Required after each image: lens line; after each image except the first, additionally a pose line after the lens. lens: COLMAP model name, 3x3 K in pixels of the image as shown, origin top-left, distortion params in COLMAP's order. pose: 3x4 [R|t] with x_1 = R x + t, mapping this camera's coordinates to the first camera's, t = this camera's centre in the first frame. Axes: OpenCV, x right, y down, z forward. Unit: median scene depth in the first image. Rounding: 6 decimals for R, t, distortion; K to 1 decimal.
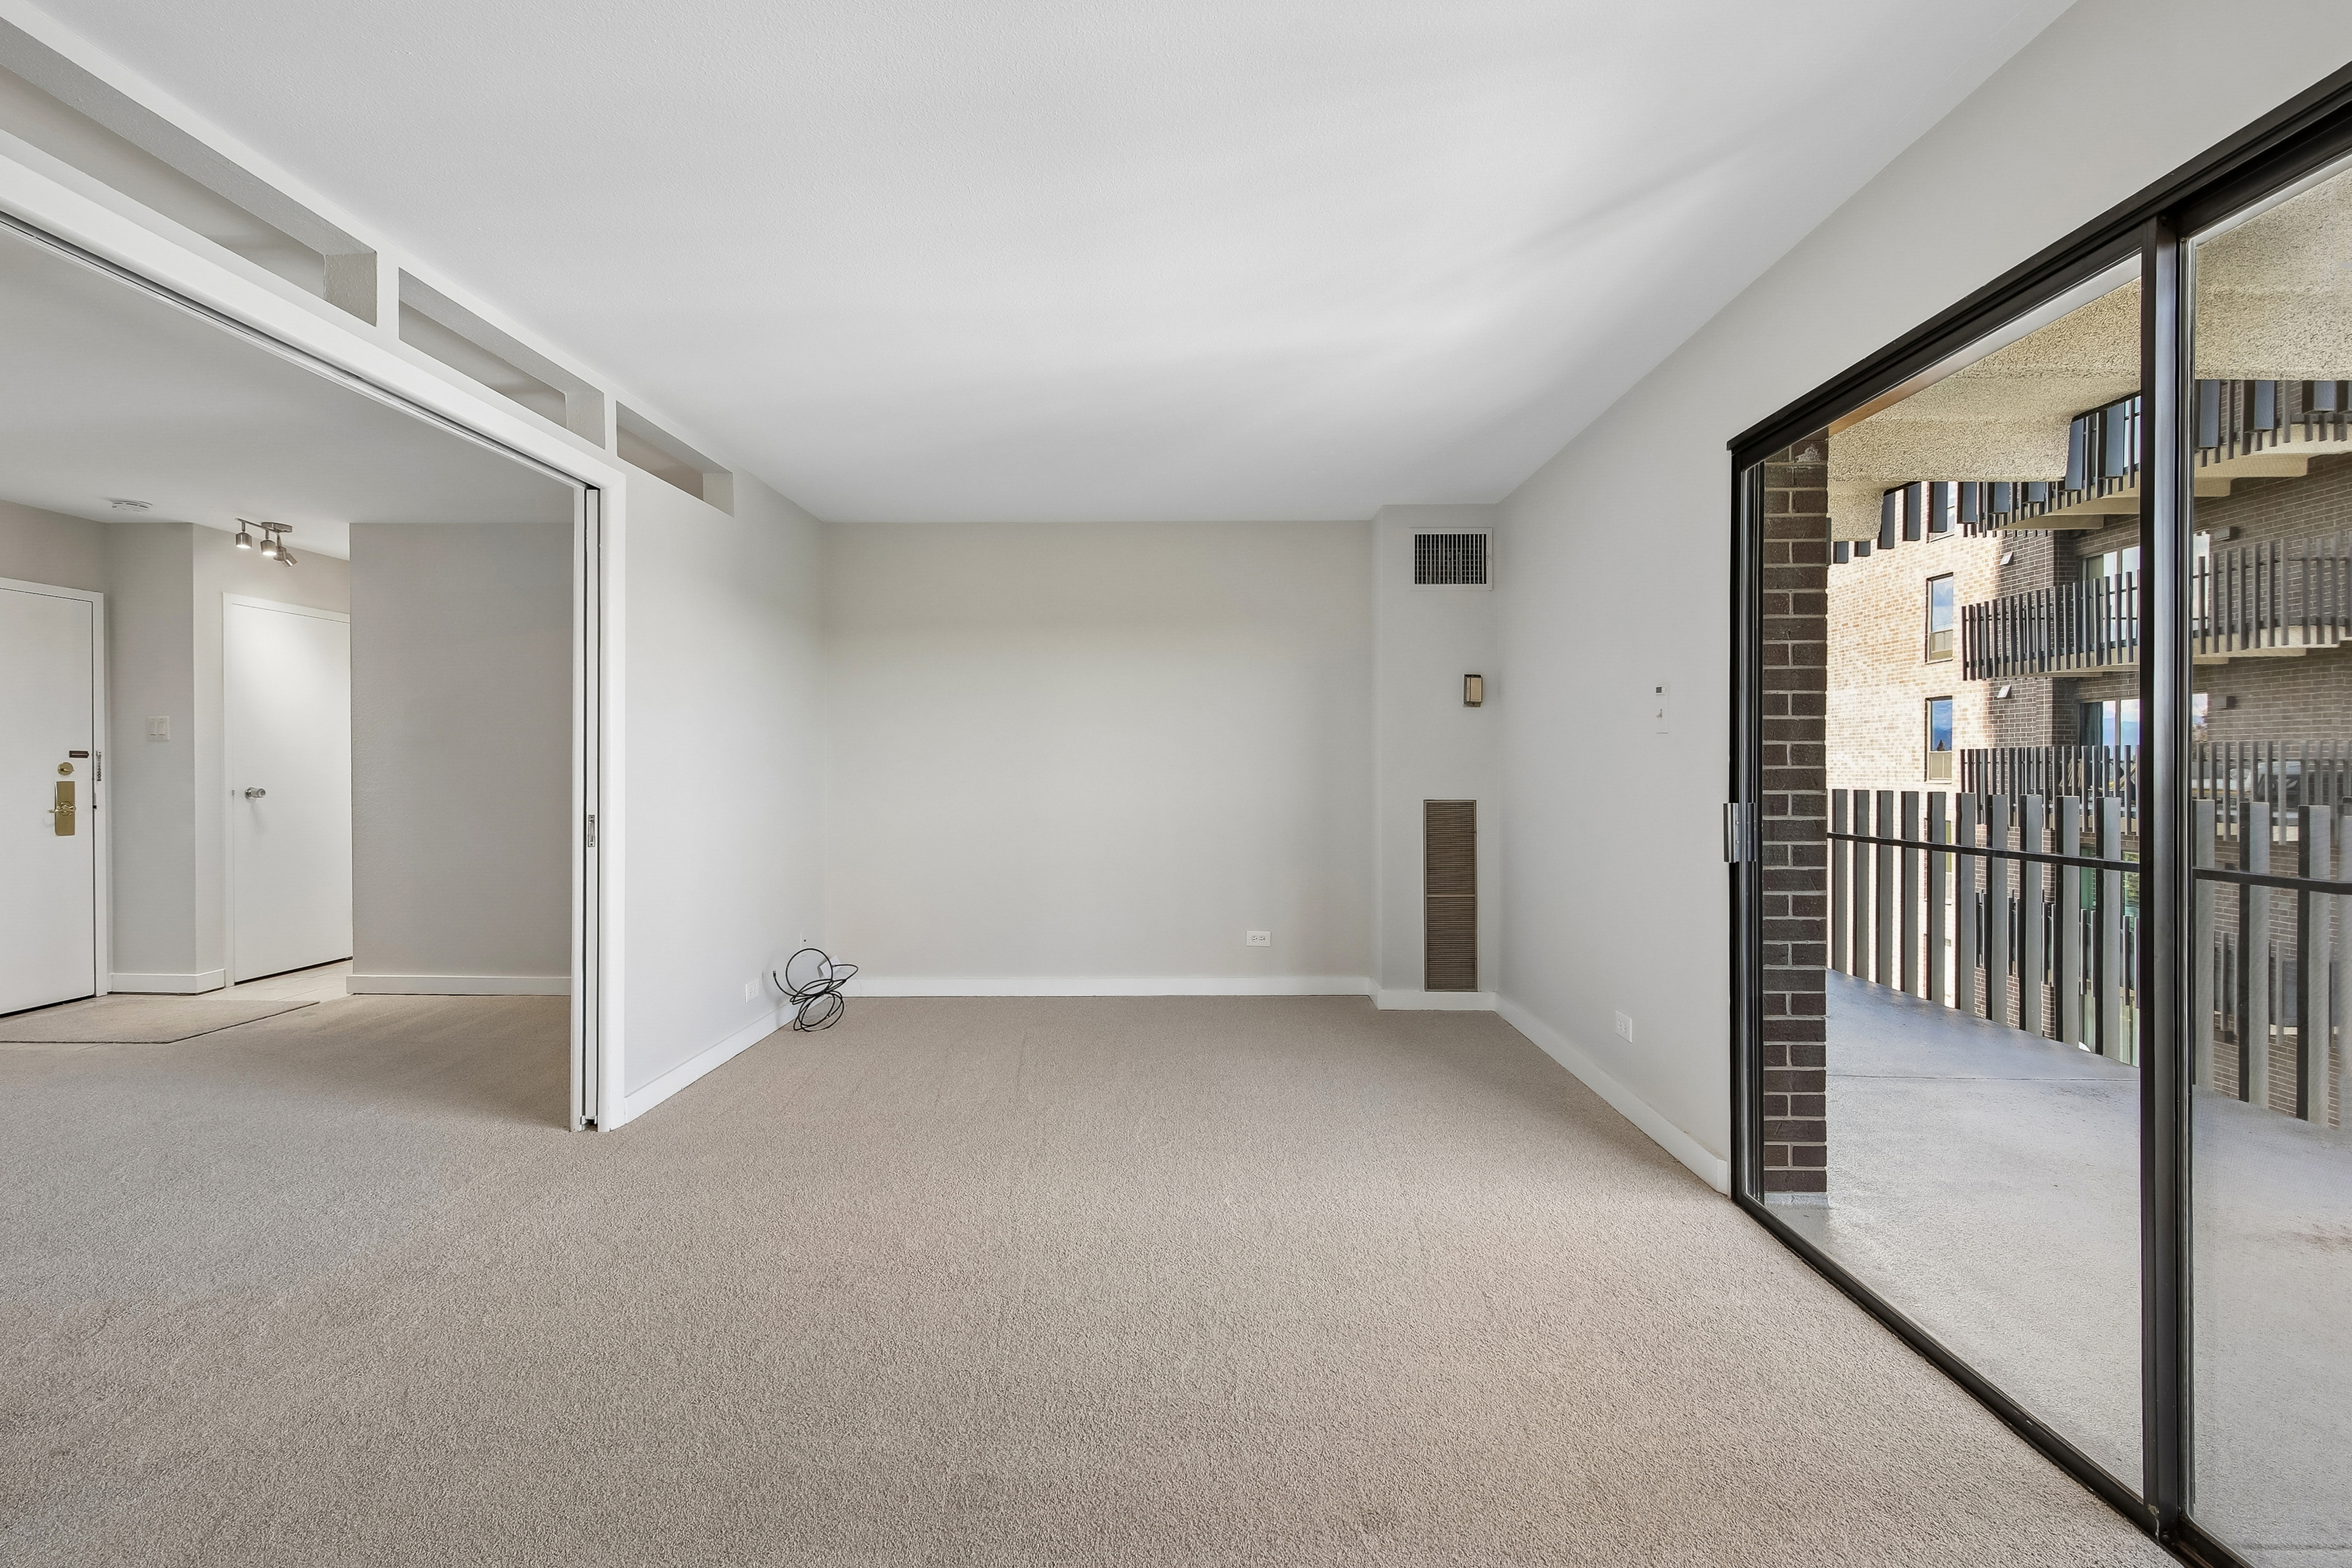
lens RADIAL K [[1017.3, 0, 1188.7], [0, 1017.3, 769.4], [0, 0, 1]] dist [0.007704, -0.003419]
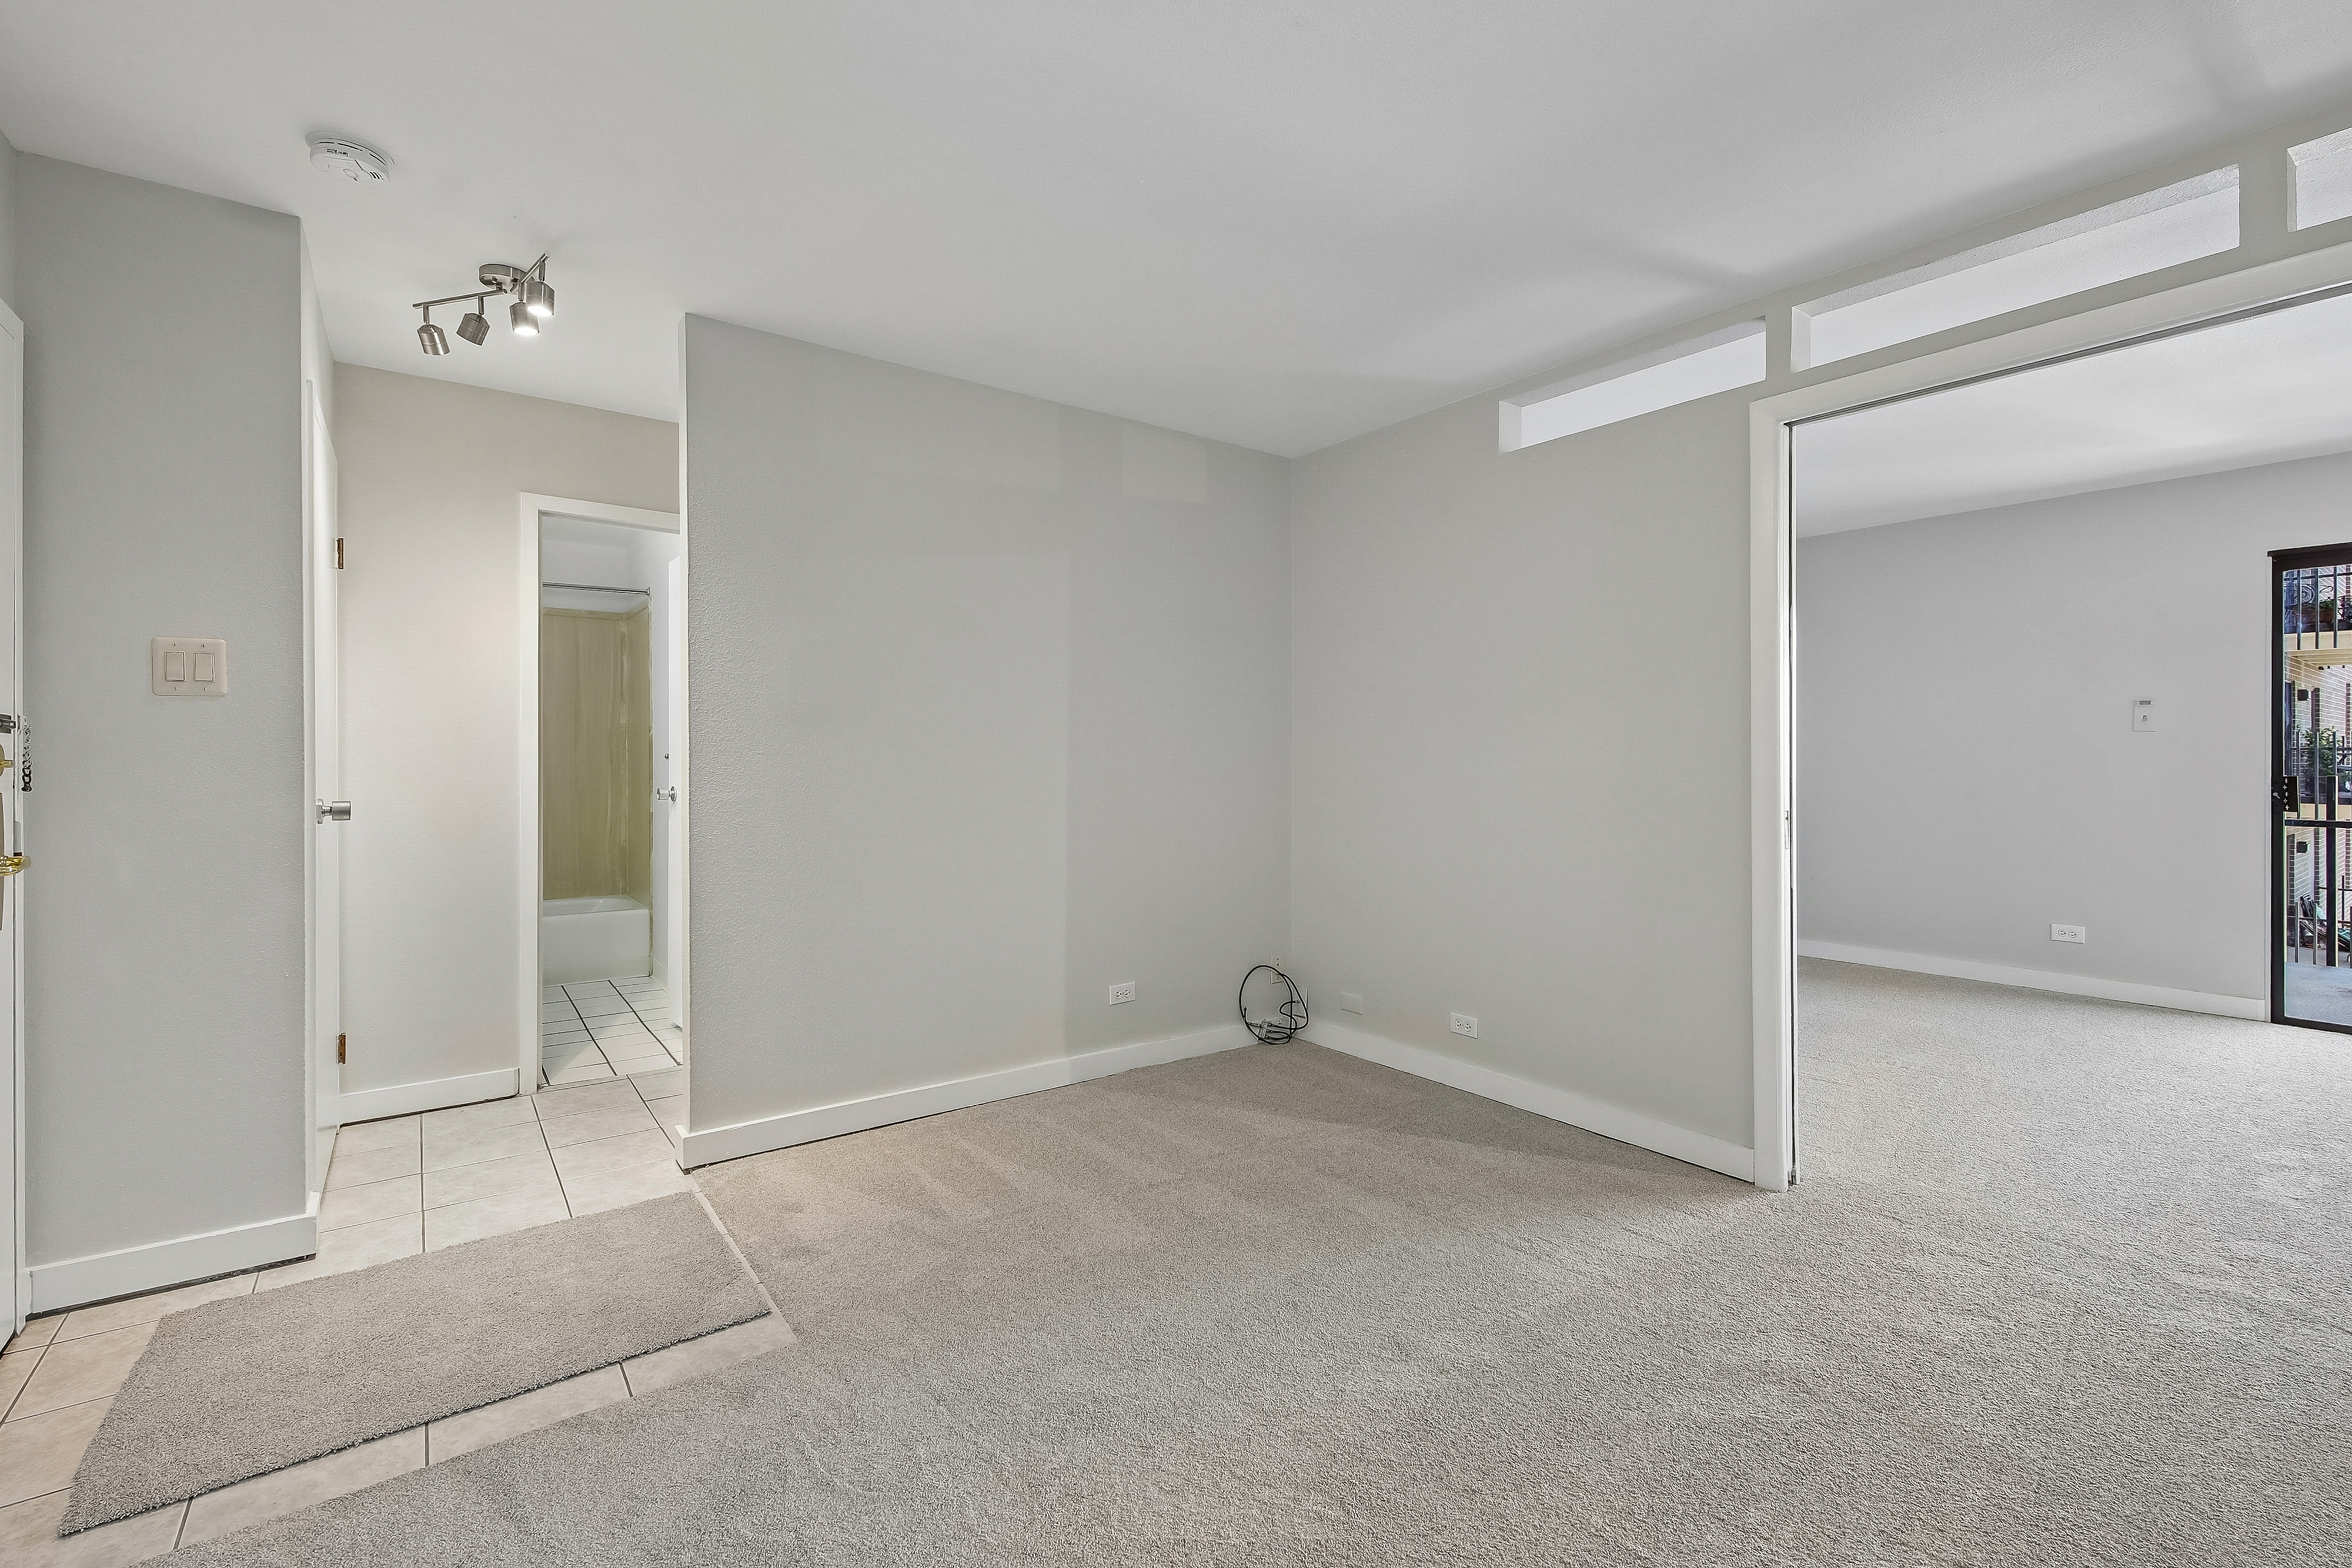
lens RADIAL K [[1017.3, 0, 1178.7], [0, 1017.3, 758.9], [0, 0, 1]] dist [0.007704, -0.003419]
pose [[0.792056, -0.002014, 0.610445, -0.974604], [0.004216, 0.999989, -0.002171, 0.001322], [-0.610434, 0.004293, 0.792055, 0.416297]]
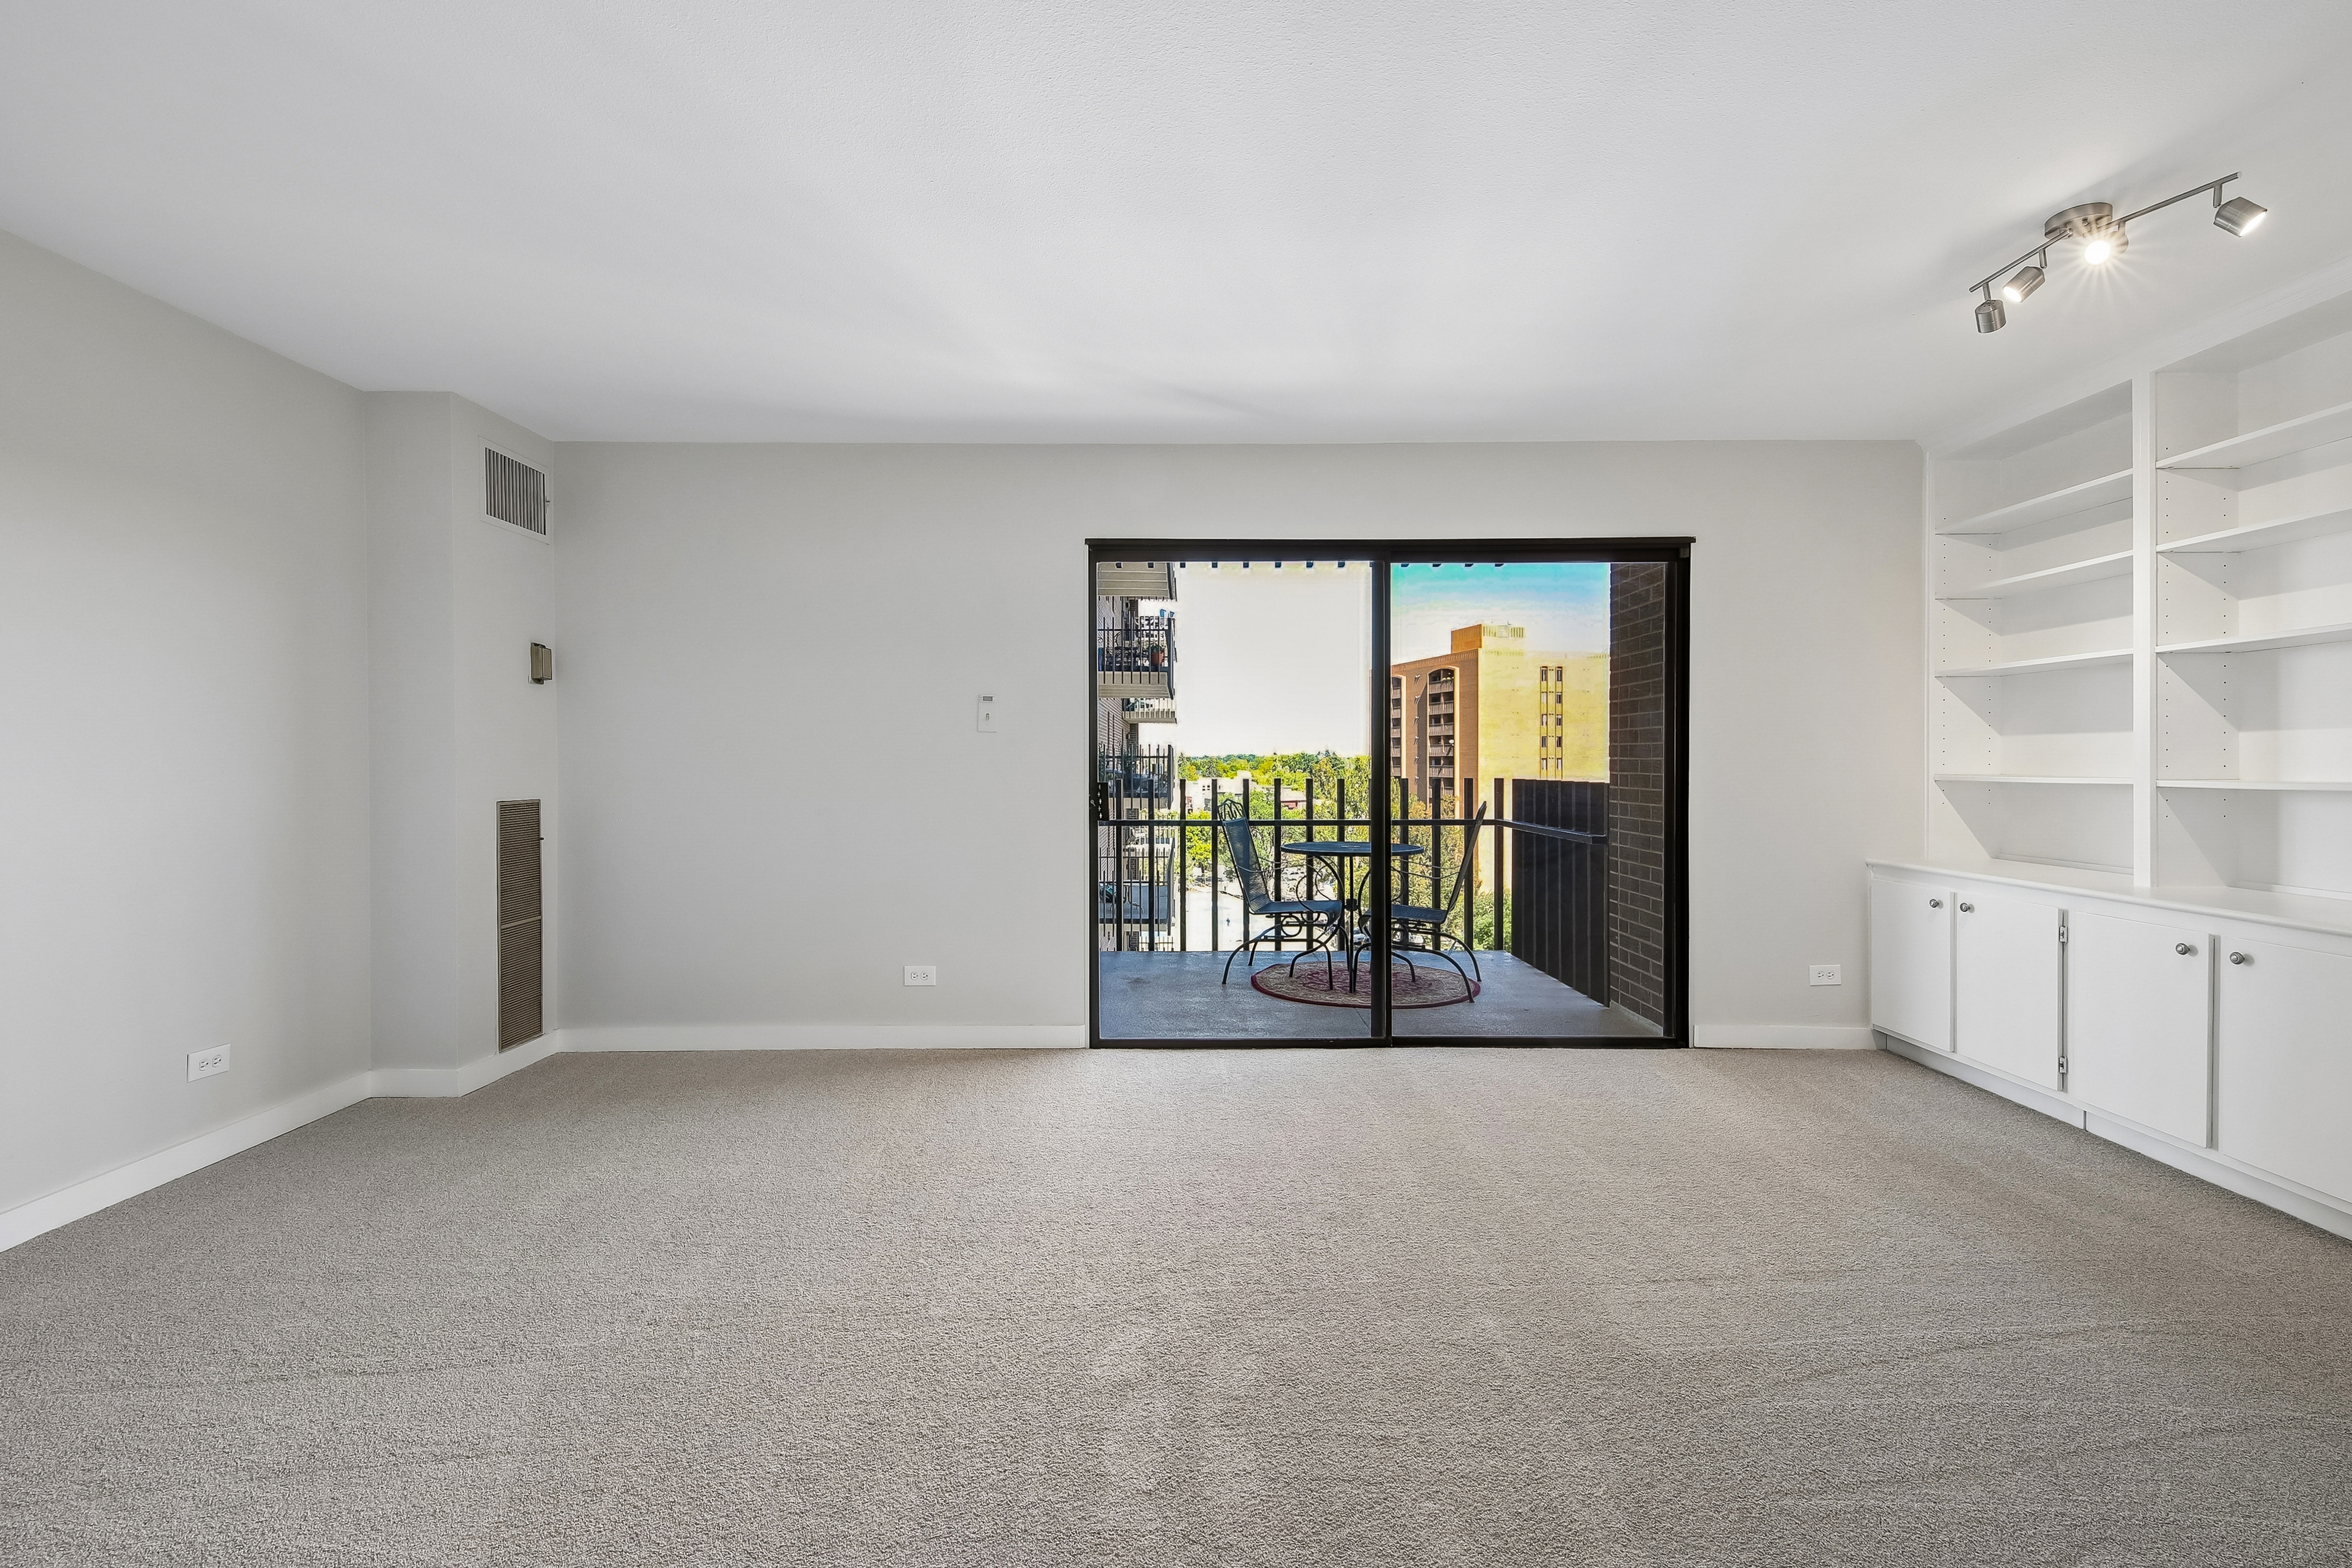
lens RADIAL K [[1017.3, 0, 1188.1], [0, 1017.3, 769.9], [0, 0, 1]] dist [0.007704, -0.003419]
pose [[-0.018194, -0.009836, 0.999786, -0.512412], [0.003761, 0.999944, 0.009906, 0.000554], [-0.999827, 0.003940, -0.018155, 0.474061]]
